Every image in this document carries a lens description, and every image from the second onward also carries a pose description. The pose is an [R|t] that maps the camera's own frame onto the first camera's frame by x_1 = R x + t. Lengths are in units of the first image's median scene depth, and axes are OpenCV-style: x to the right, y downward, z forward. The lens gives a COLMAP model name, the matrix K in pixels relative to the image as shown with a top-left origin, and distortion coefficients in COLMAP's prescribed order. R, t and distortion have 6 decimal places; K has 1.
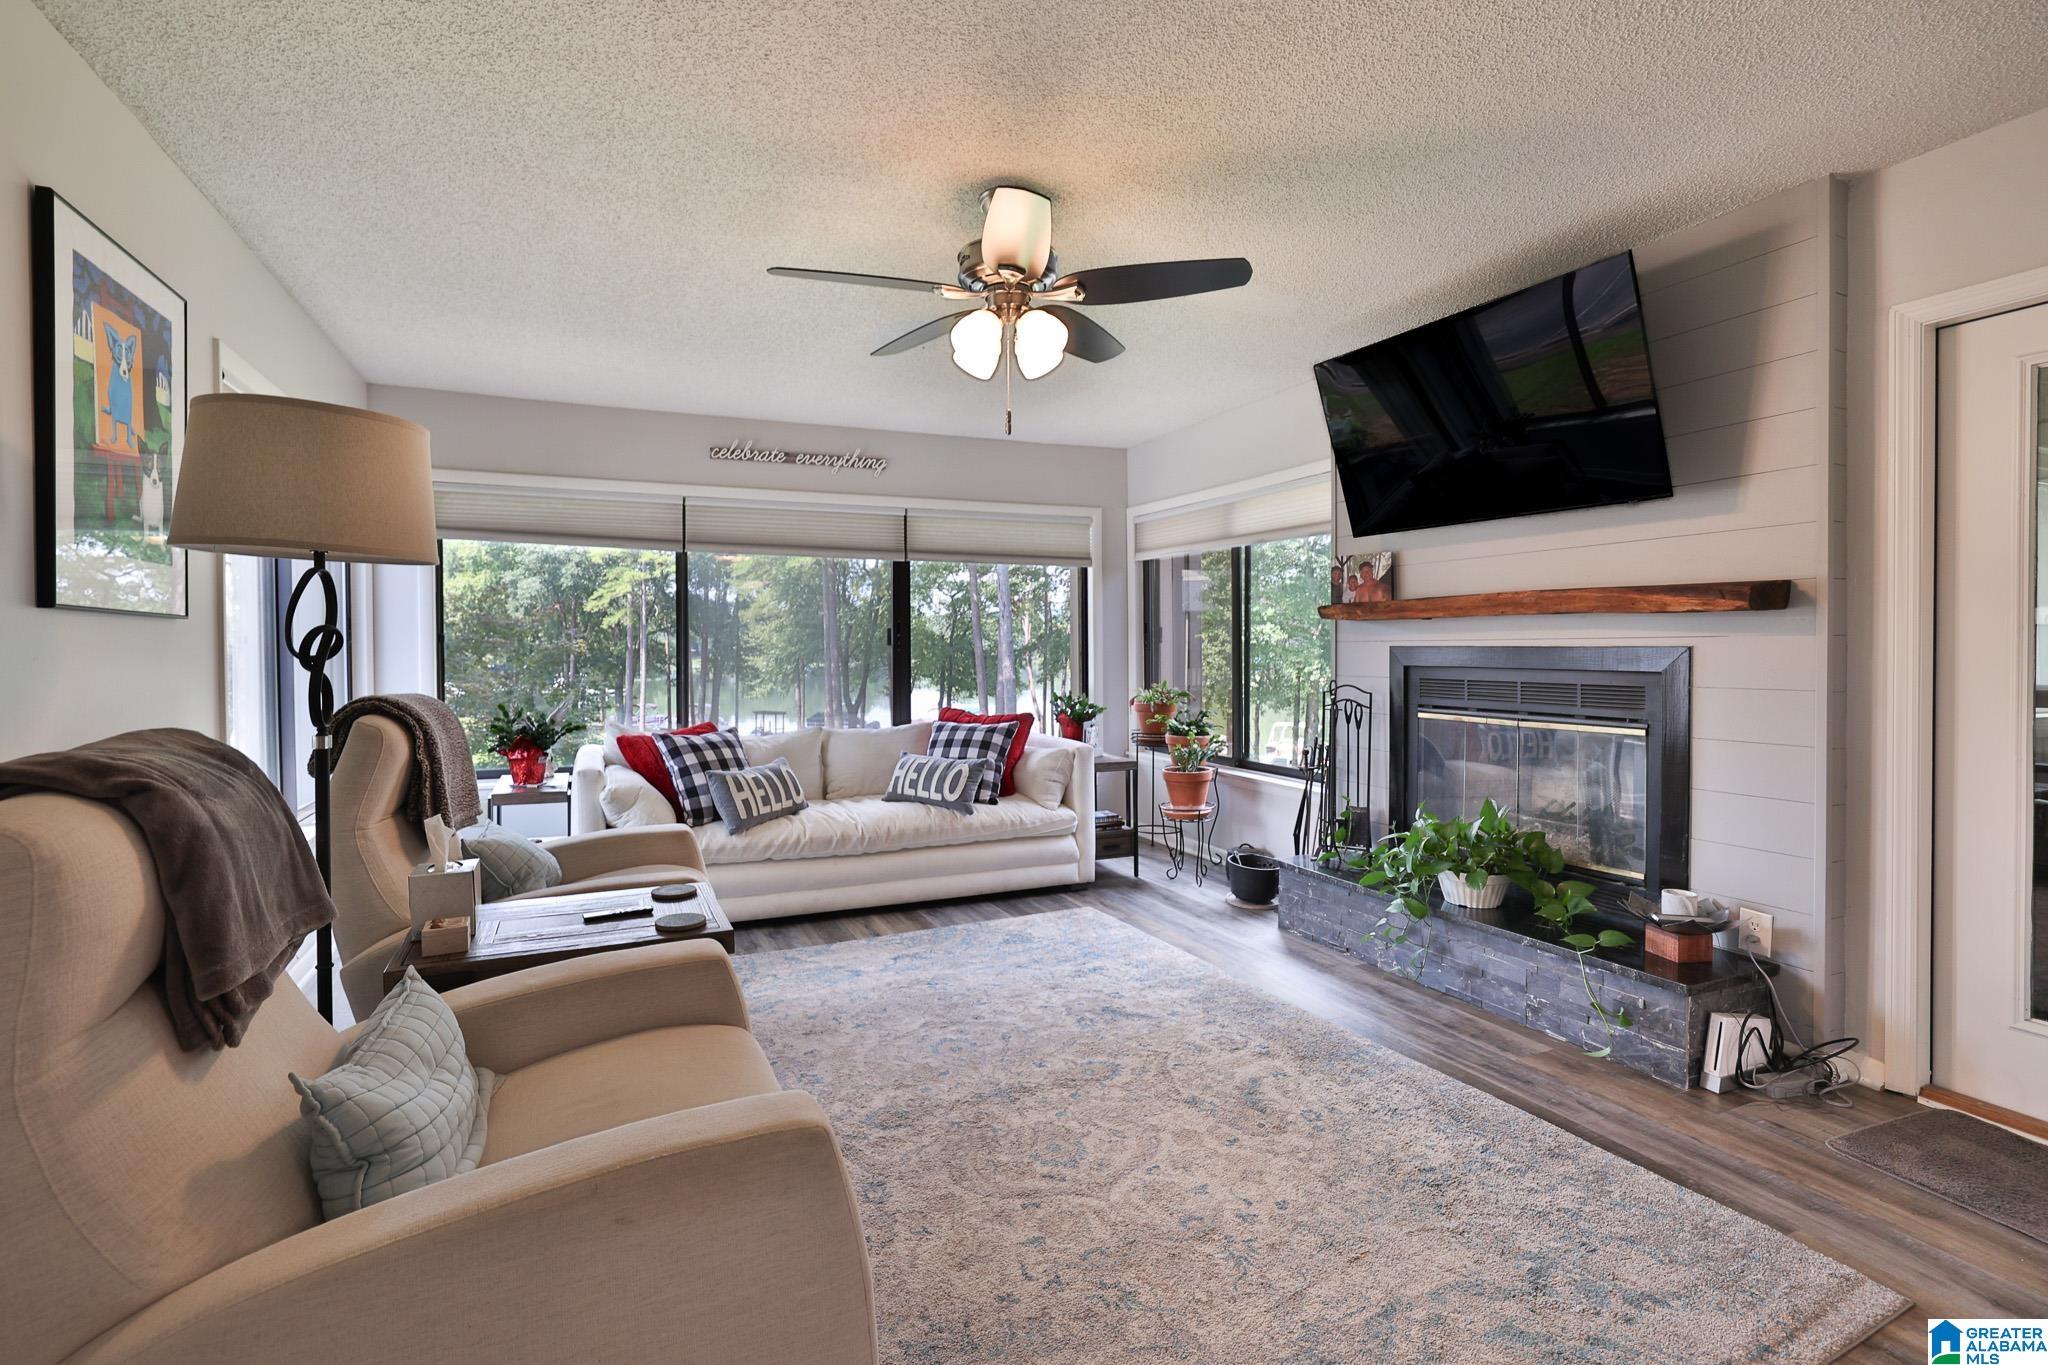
lens RADIAL K [[939.8, 0, 997.6], [0, 939.8, 657.2], [0, 0, 1]] dist [-0.045211, 0.016106]
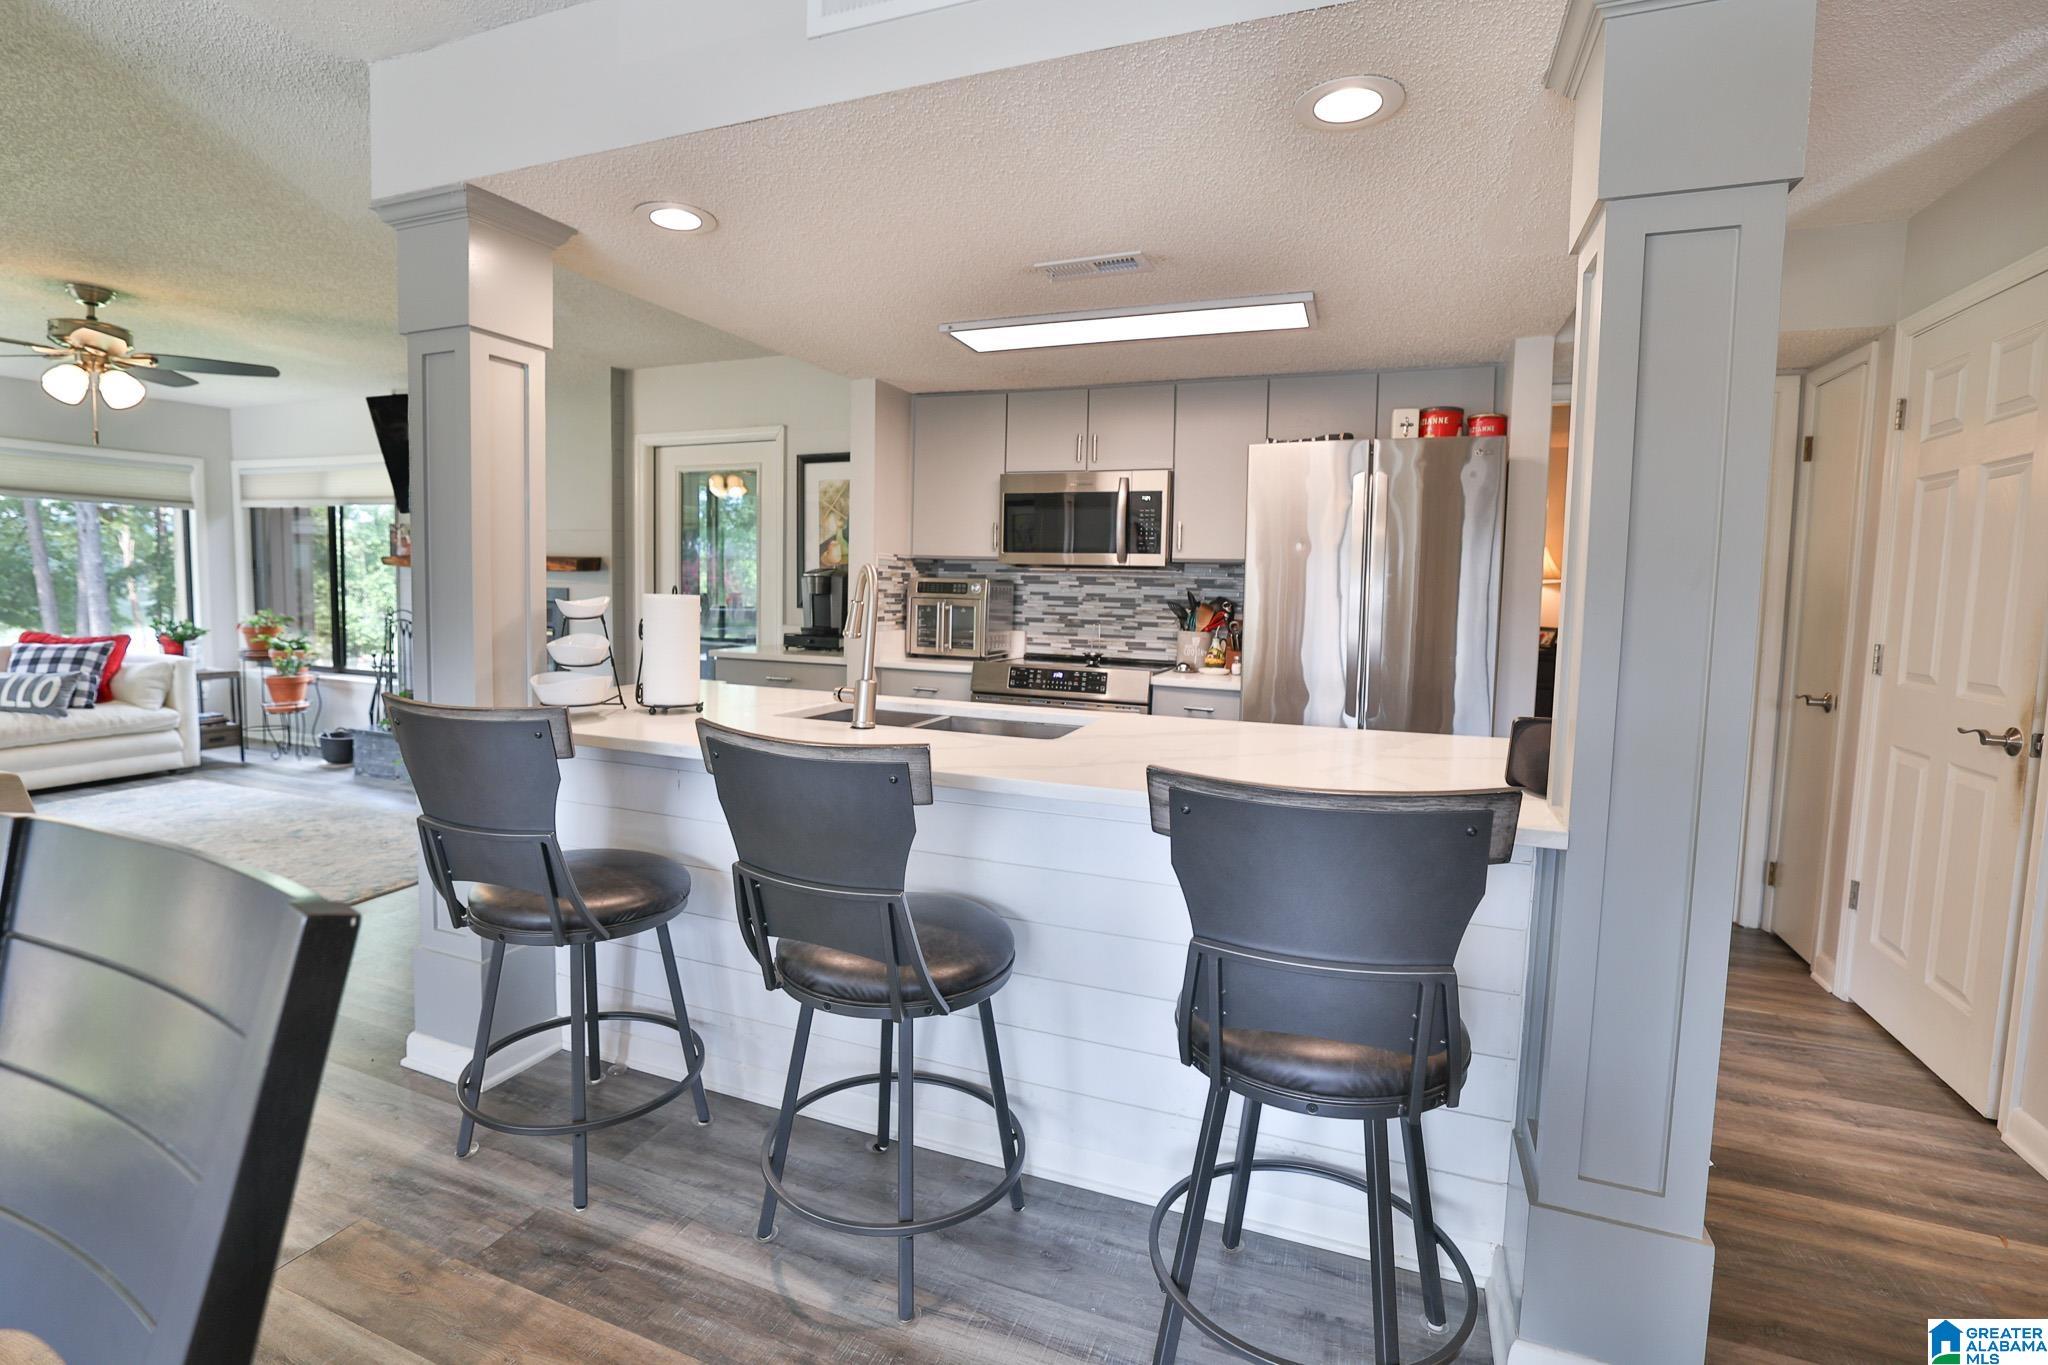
lens RADIAL K [[939.8, 0, 989.3], [0, 939.8, 658.9], [0, 0, 1]] dist [-0.045211, 0.016106]
pose [[0.709492, -0.037038, 0.703740, -0.008325], [-0.015631, 0.997545, 0.068261, -0.008322], [-0.704541, -0.059431, 0.707171, -0.746501]]
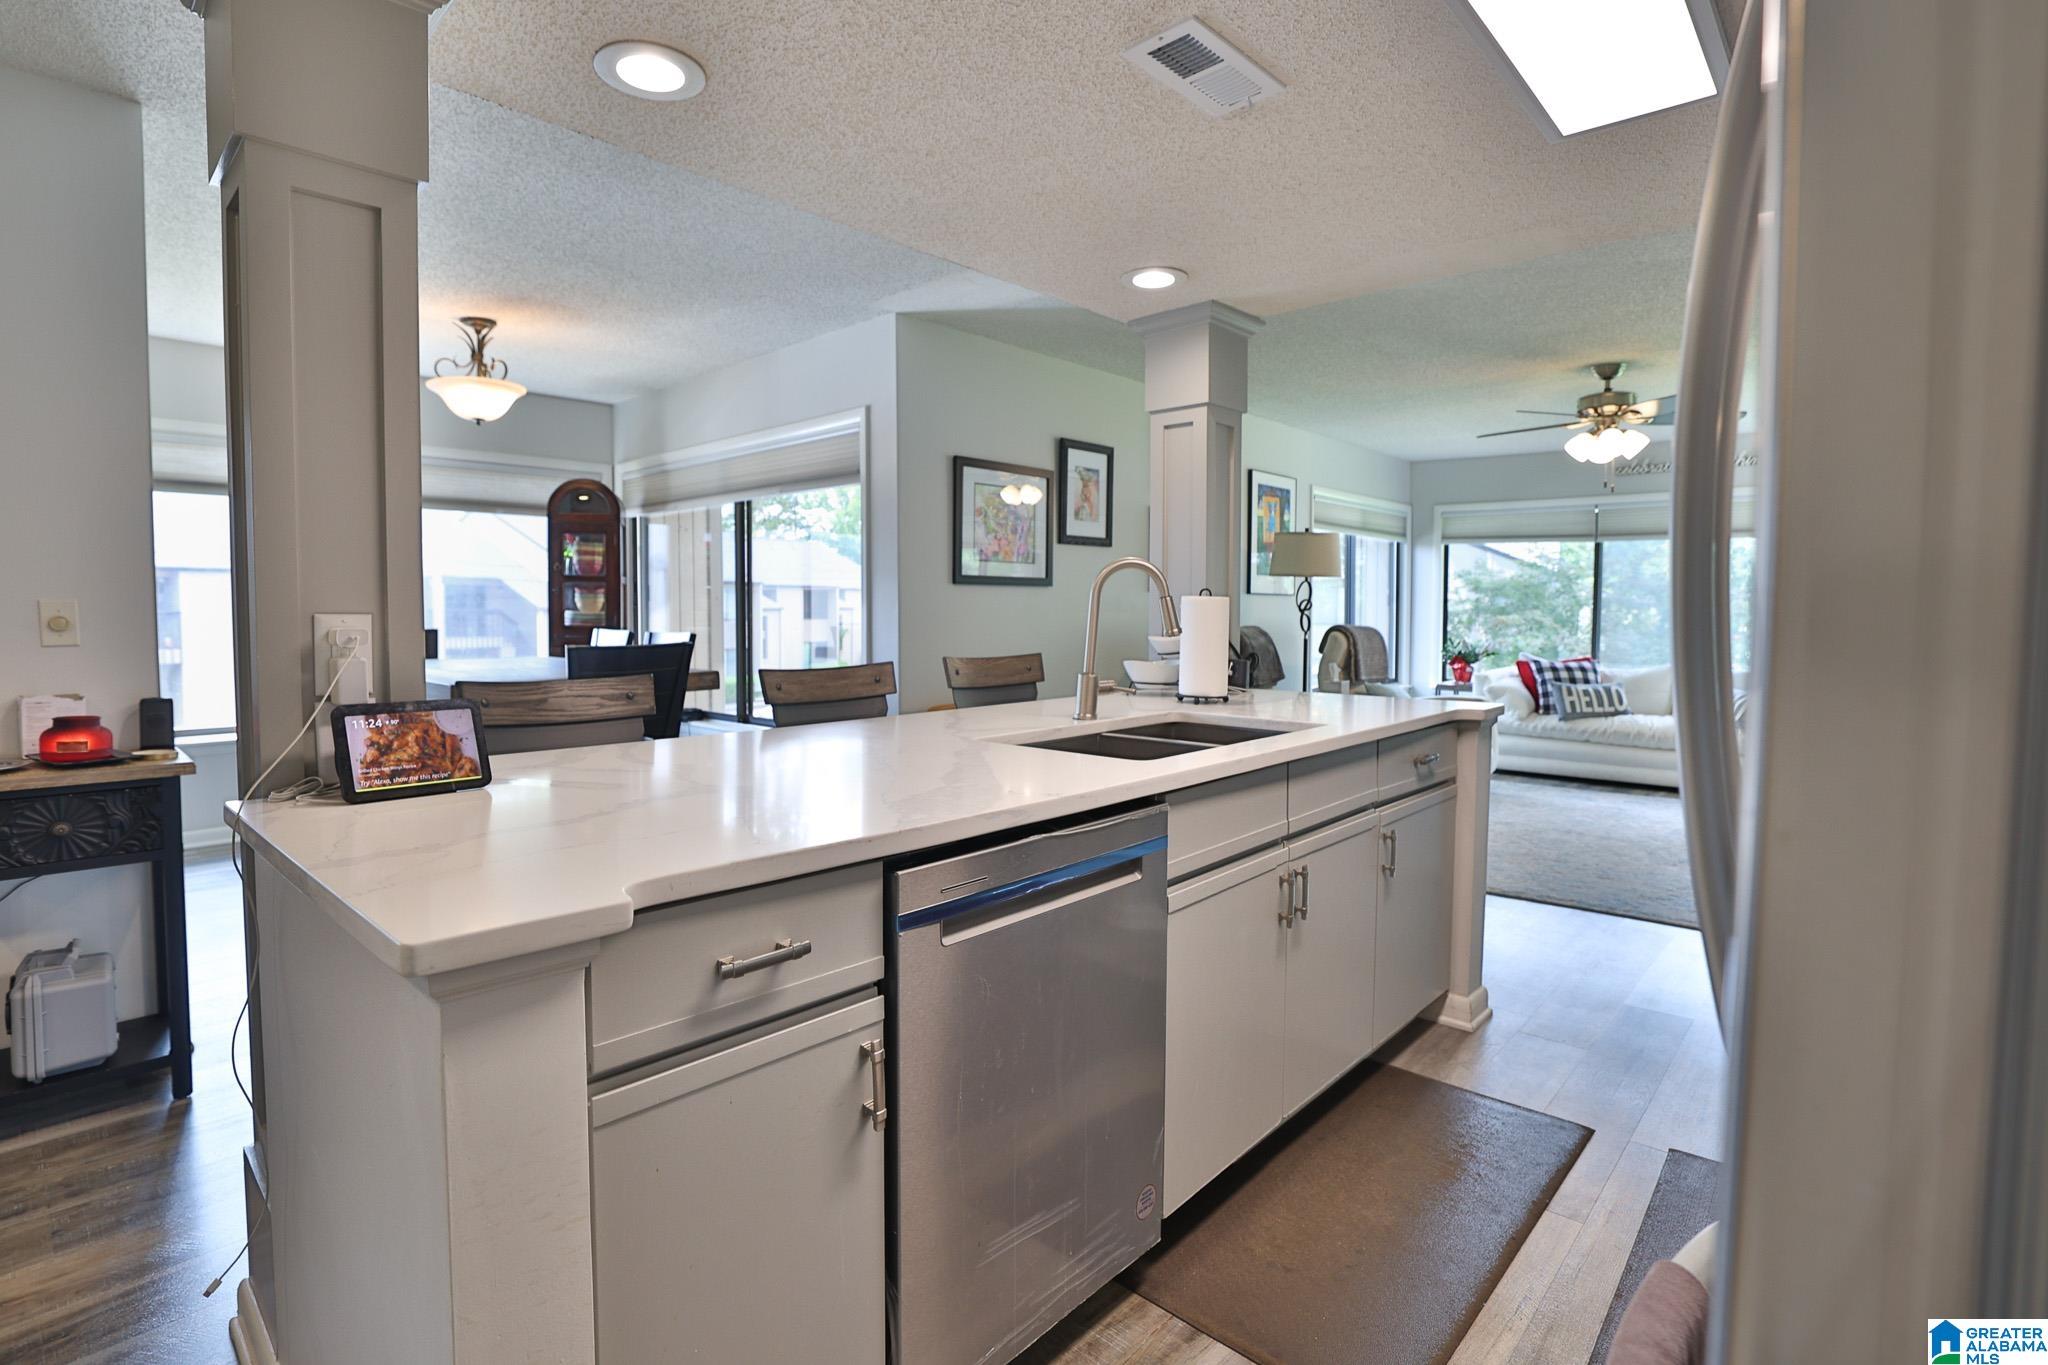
lens RADIAL K [[993.7, 0, 1003.0], [0, 993.7, 654.8], [0, 0, 1]] dist [-0.042515, 0.000488]
pose [[0.403332, 0.047066, -0.913842, 0.883411], [-0.012609, 0.998867, 0.045880, 0.005899], [0.914967, -0.006982, 0.403469, -0.592760]]
